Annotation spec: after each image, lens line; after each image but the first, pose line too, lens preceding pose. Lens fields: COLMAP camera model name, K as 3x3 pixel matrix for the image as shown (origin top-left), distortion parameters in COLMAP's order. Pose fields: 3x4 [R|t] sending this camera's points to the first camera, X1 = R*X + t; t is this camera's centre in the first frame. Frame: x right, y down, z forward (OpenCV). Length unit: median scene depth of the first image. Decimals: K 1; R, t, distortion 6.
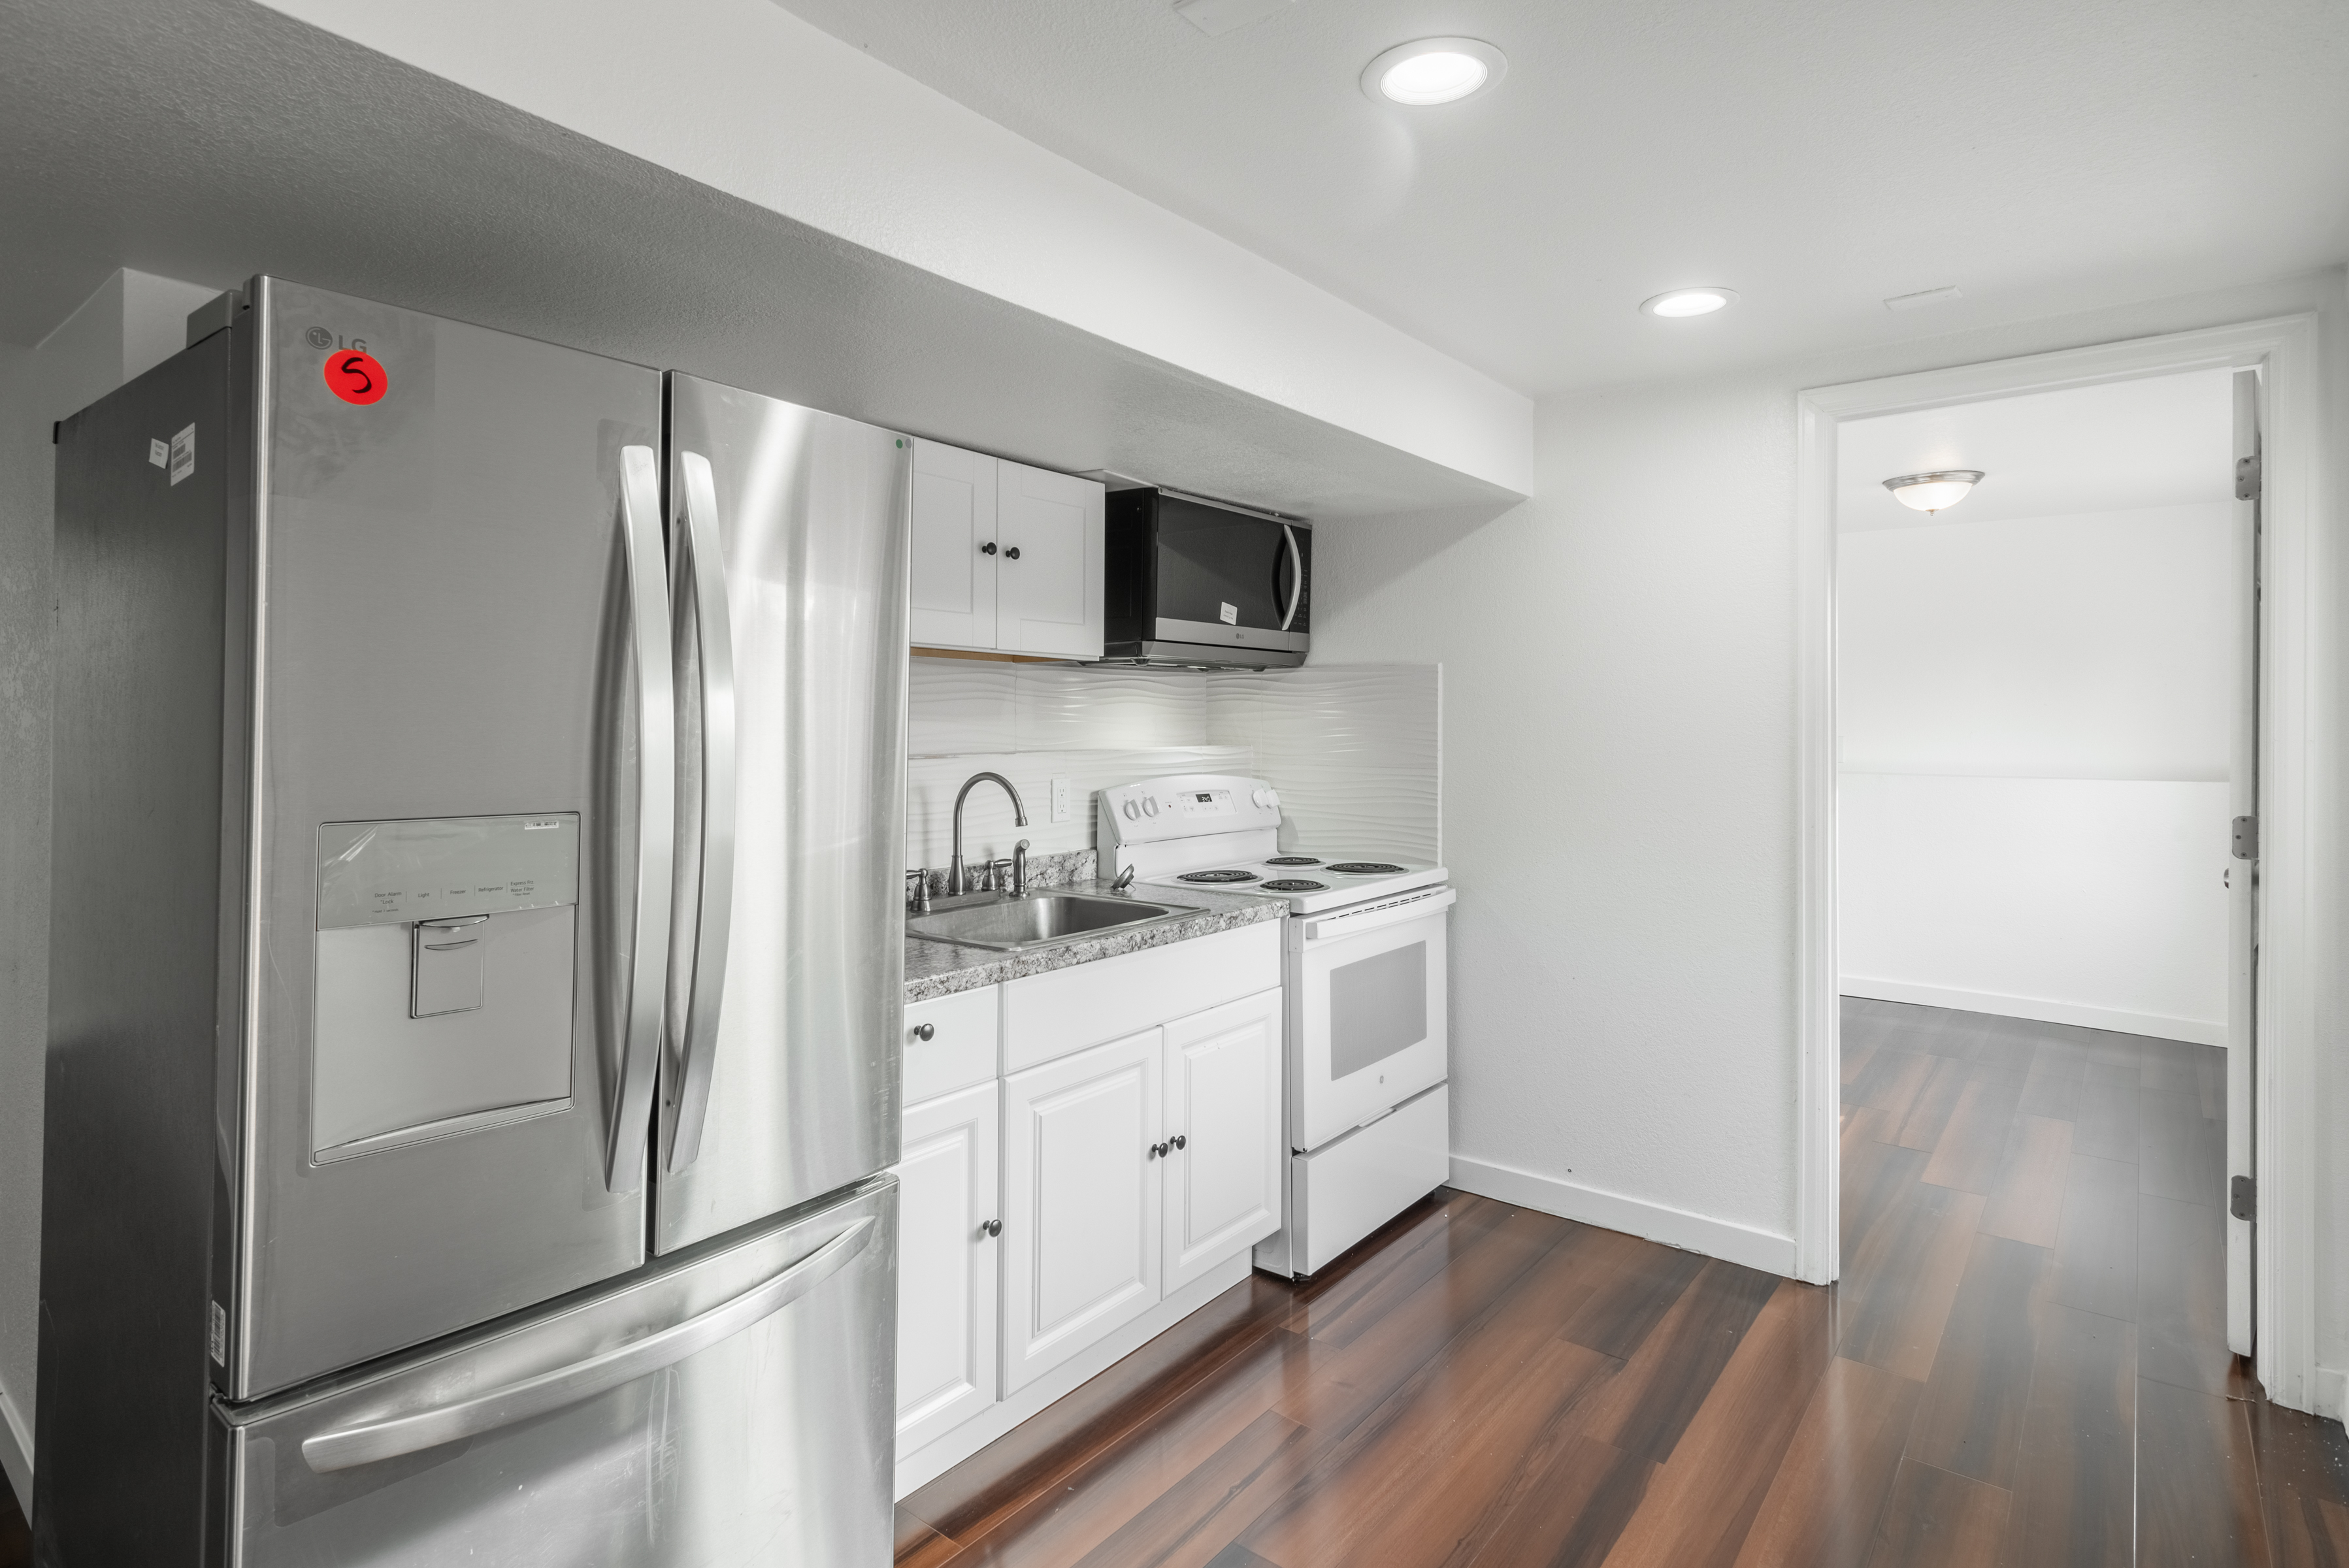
lens RADIAL K [[1181.4, 0, 1199.0], [0, 1181.4, 714.3], [0, 0, 1]] dist [0.019302, -0.002708]
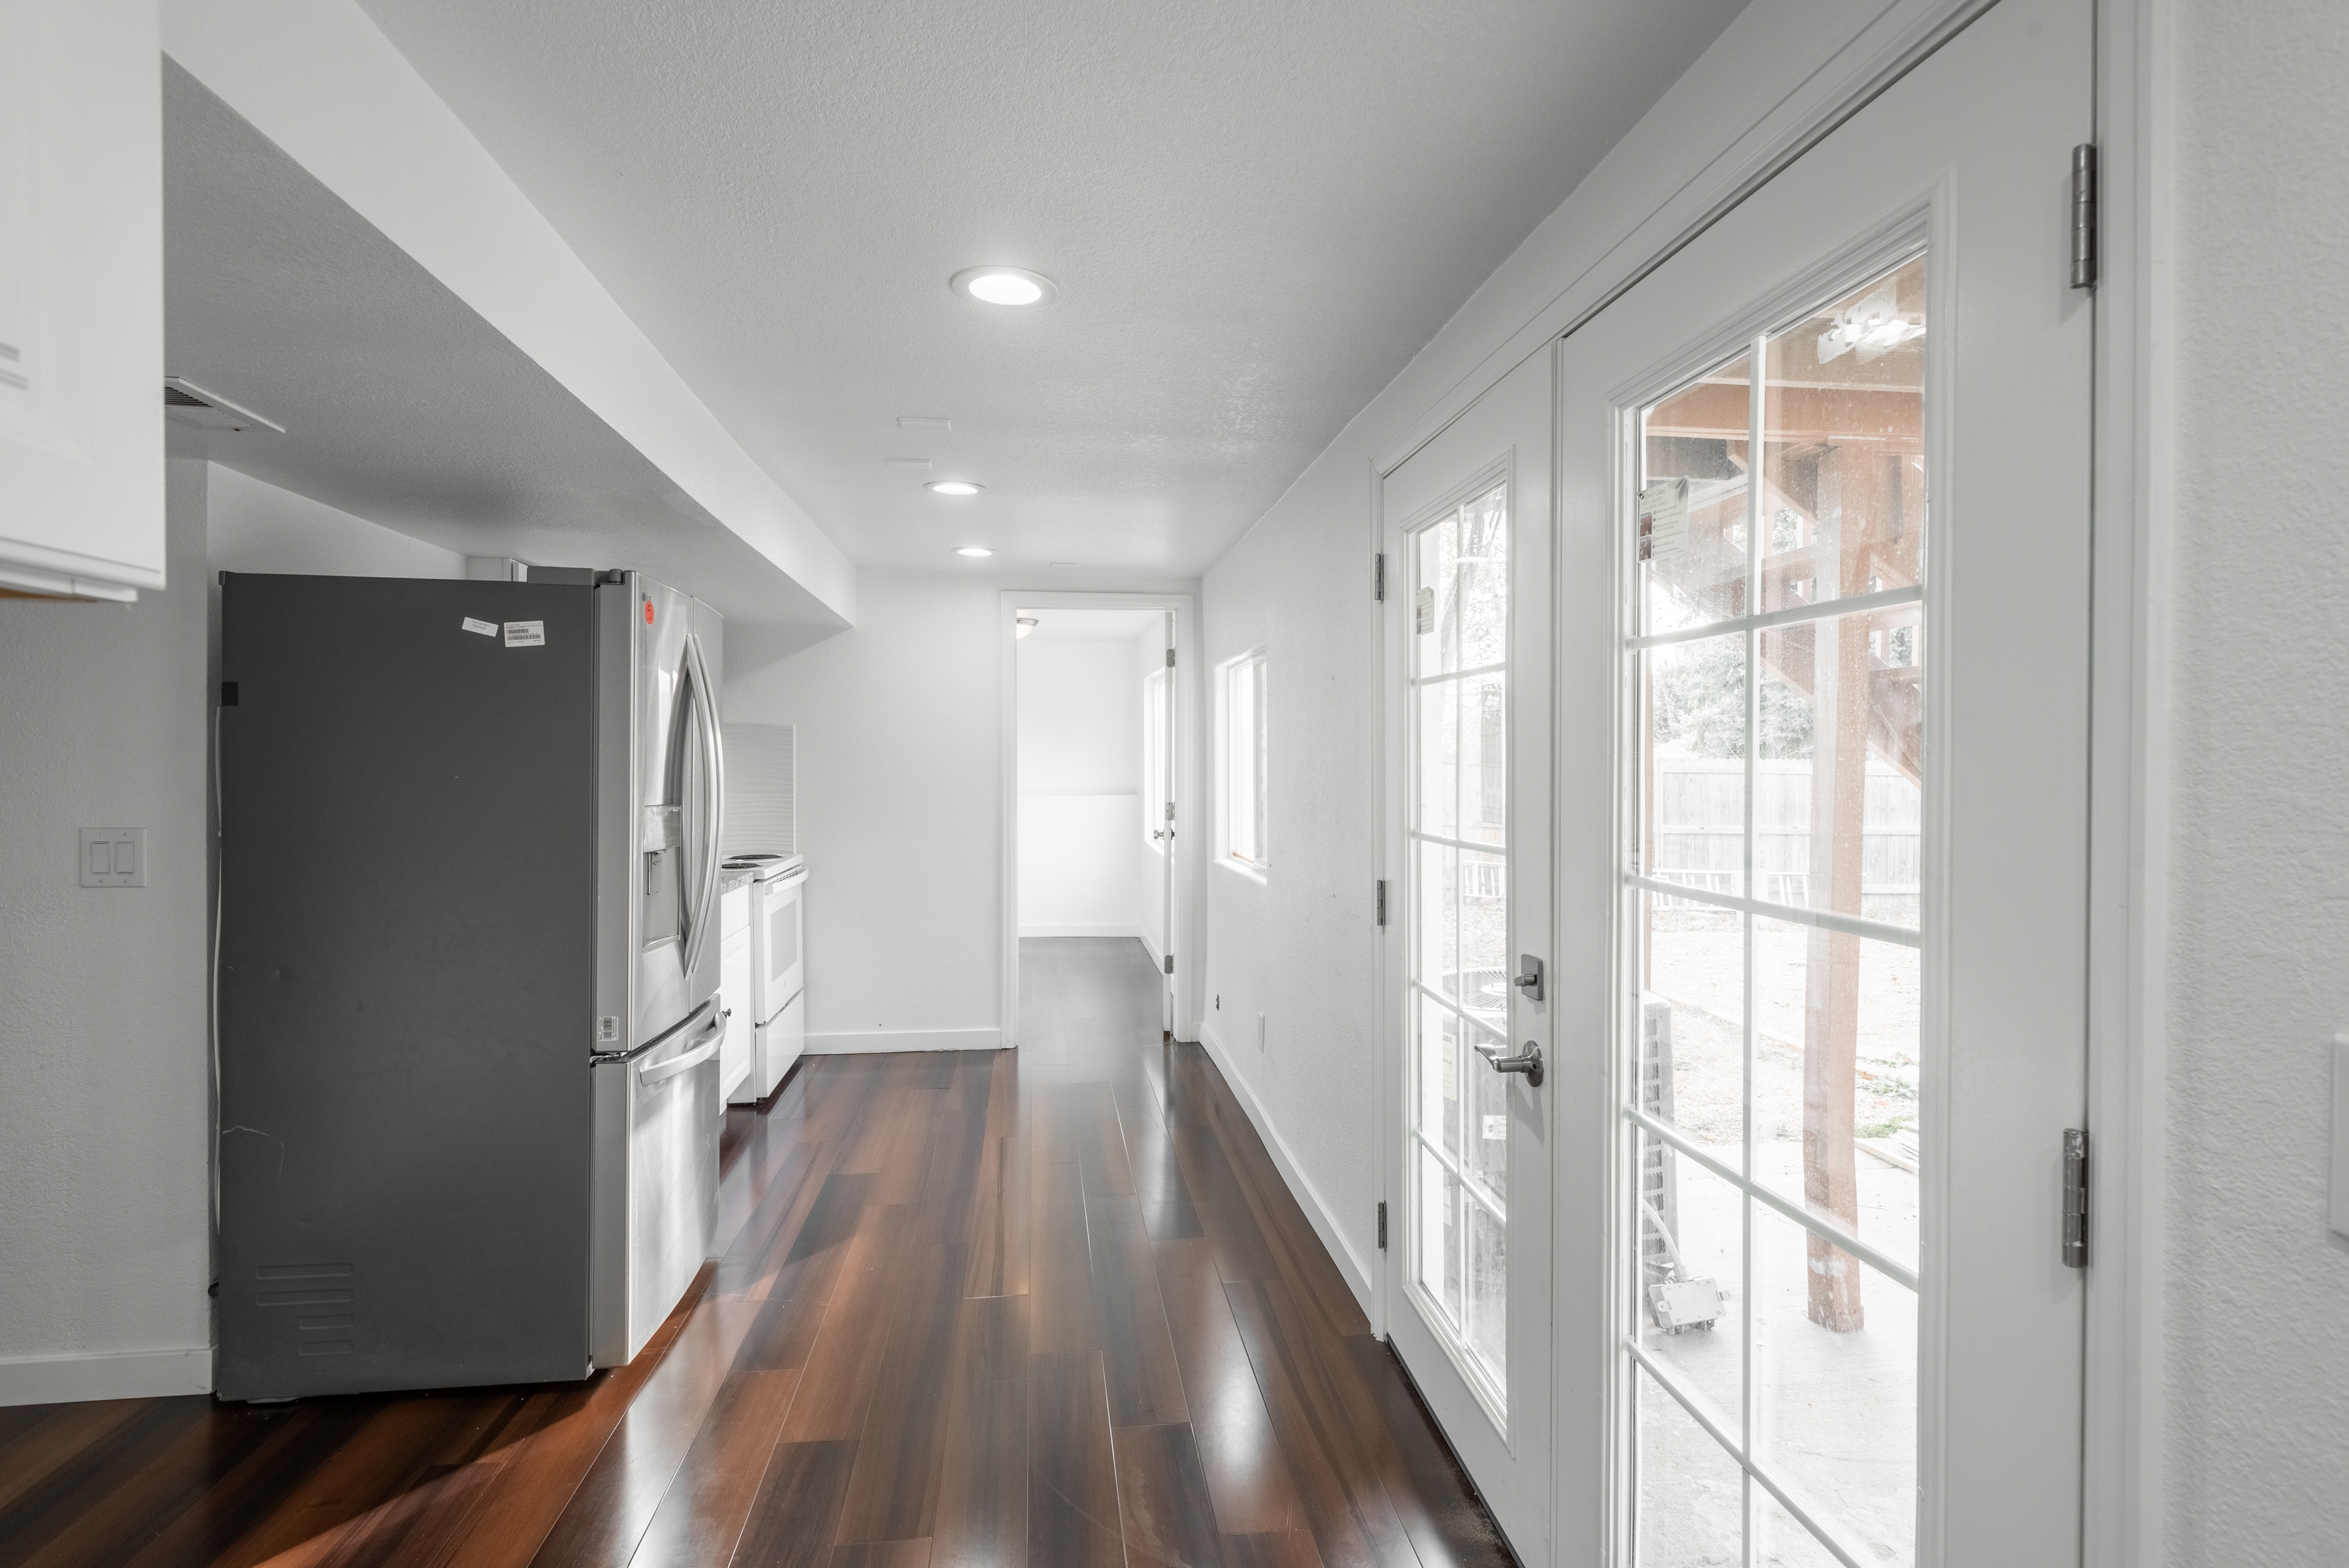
lens RADIAL K [[1181.4, 0, 1177.5], [0, 1181.4, 774.6], [0, 0, 1]] dist [0.019302, -0.002708]
pose [[0.698018, -0.008437, 0.716031, -0.684887], [-0.003077, 0.999886, 0.014781, -0.003304], [-0.716074, -0.012521, 0.697912, -0.555128]]
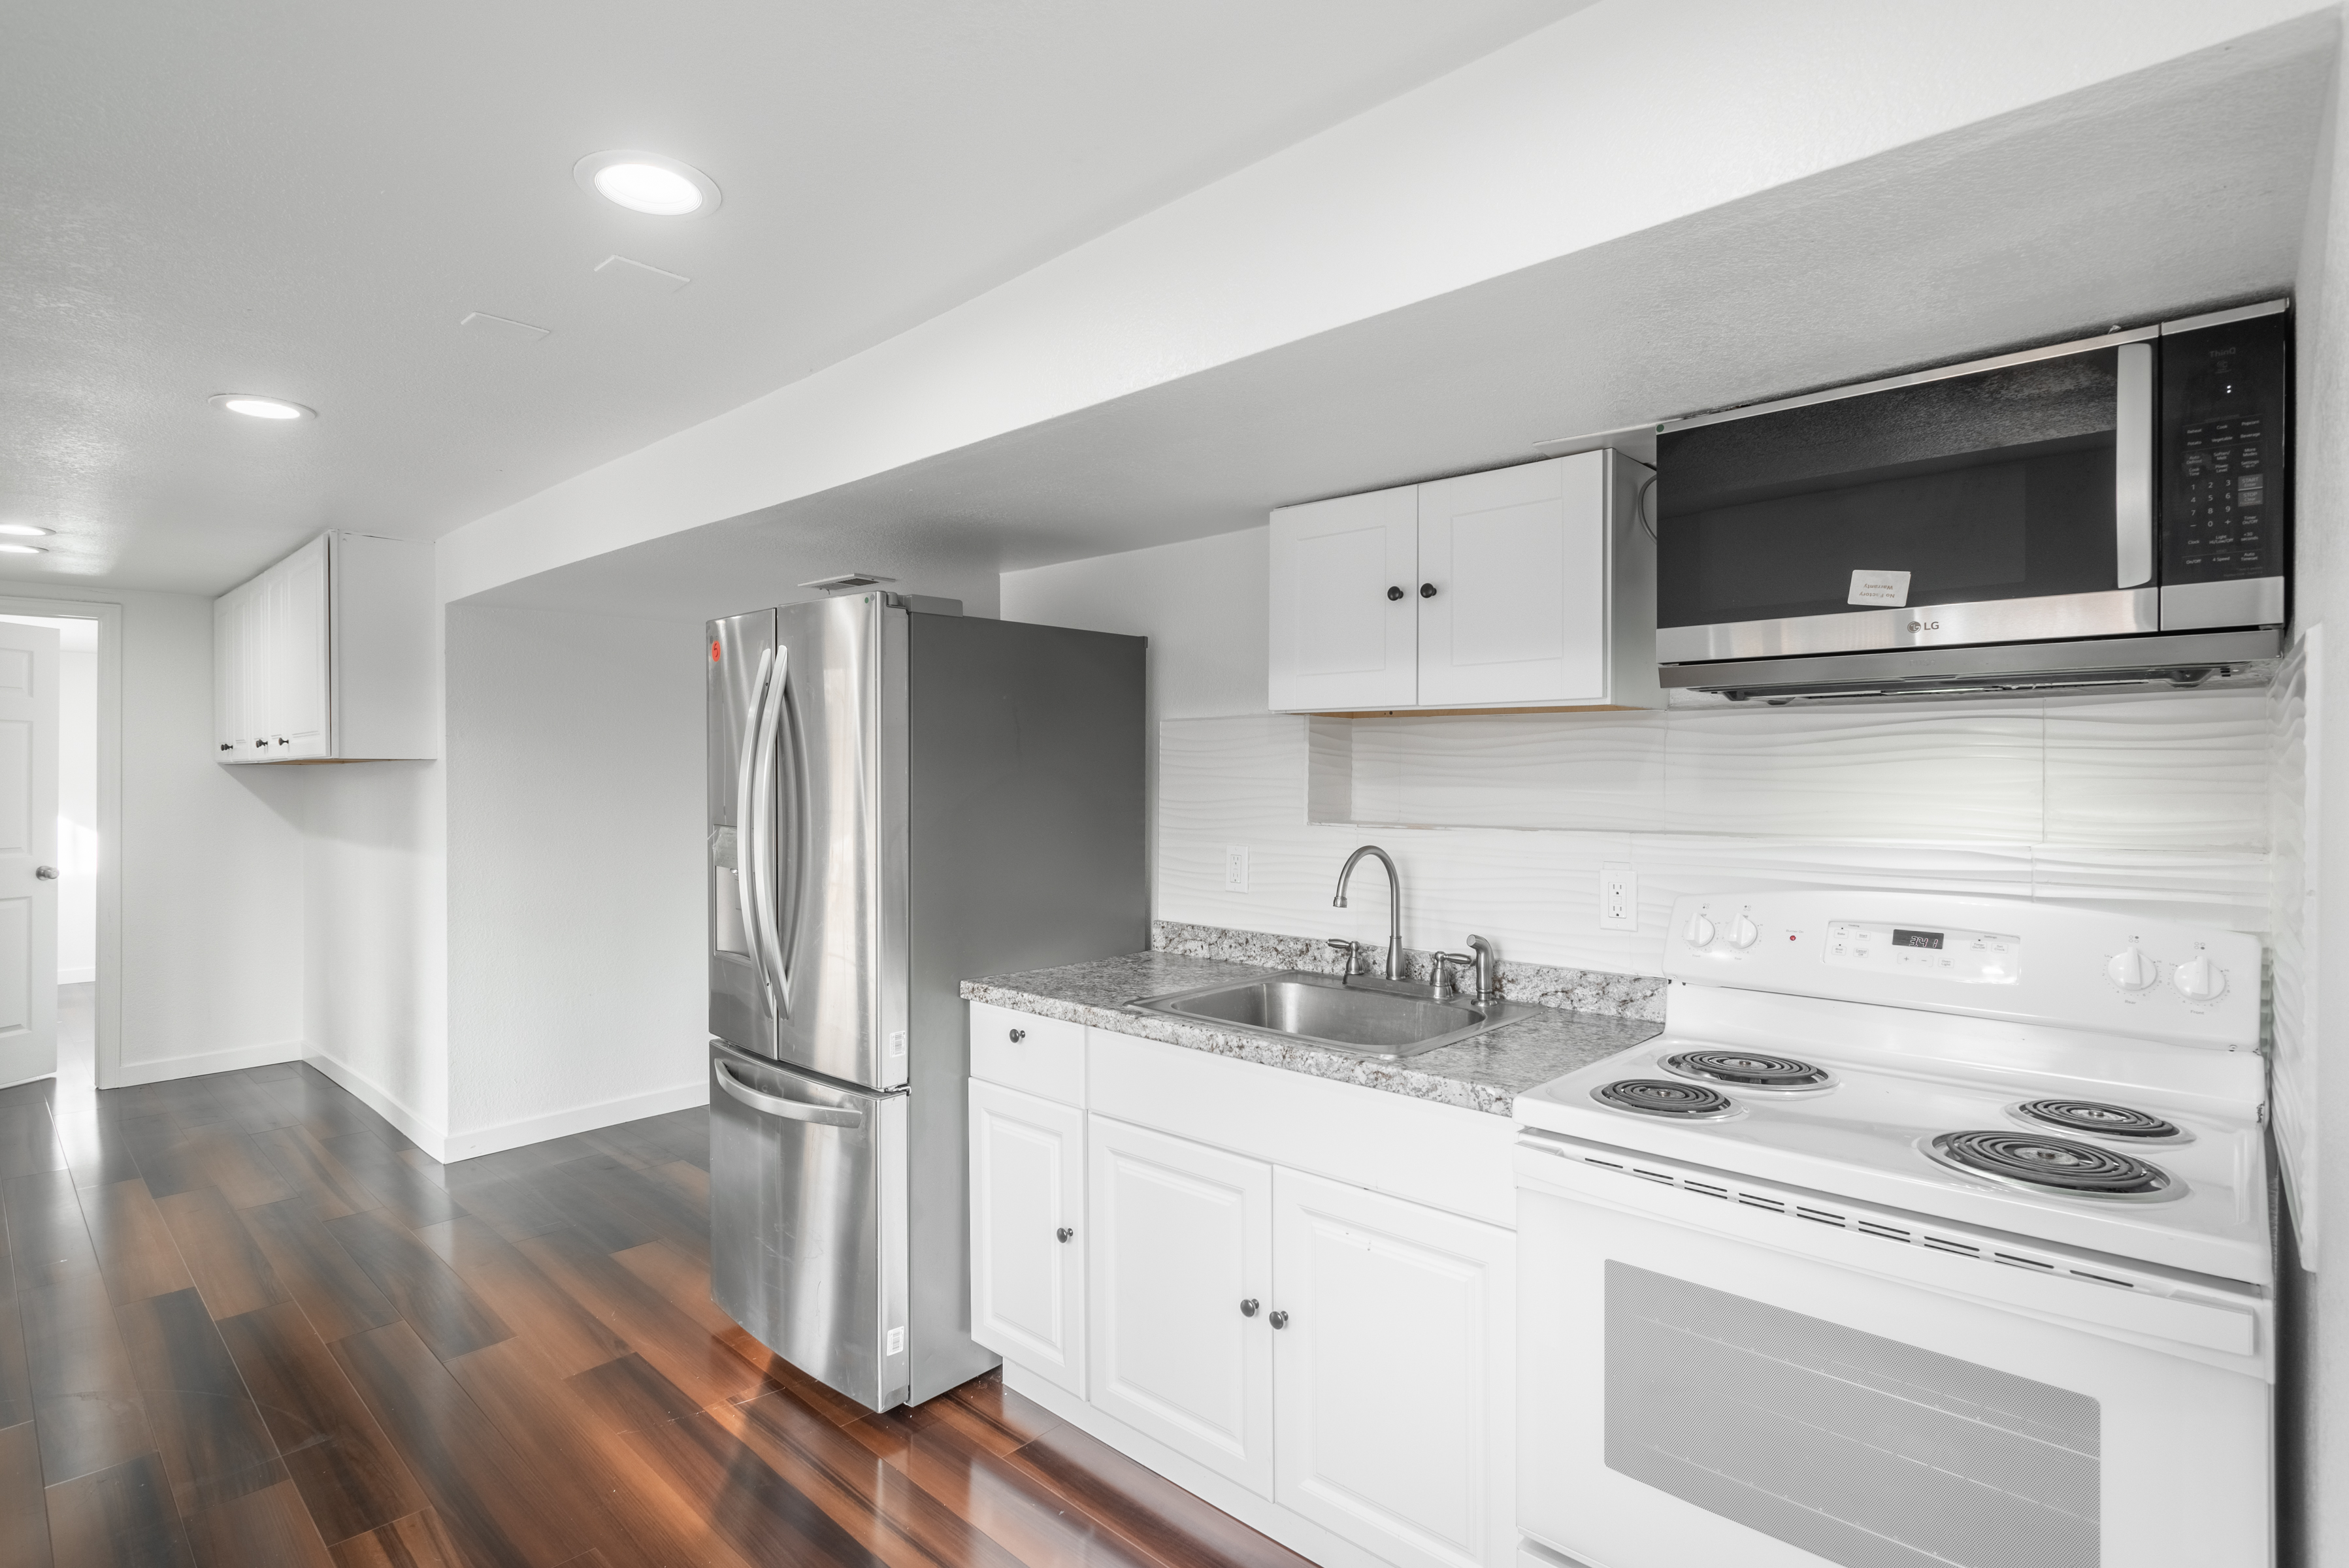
lens RADIAL K [[1181.4, 0, 1184.4], [0, 1181.4, 775.6], [0, 0, 1]] dist [0.019302, -0.002708]
pose [[-0.092691, 0.000907, -0.995695, 0.680176], [0.007776, 0.999970, 0.000187, -0.005492], [0.995665, -0.007725, -0.092695, 0.877094]]
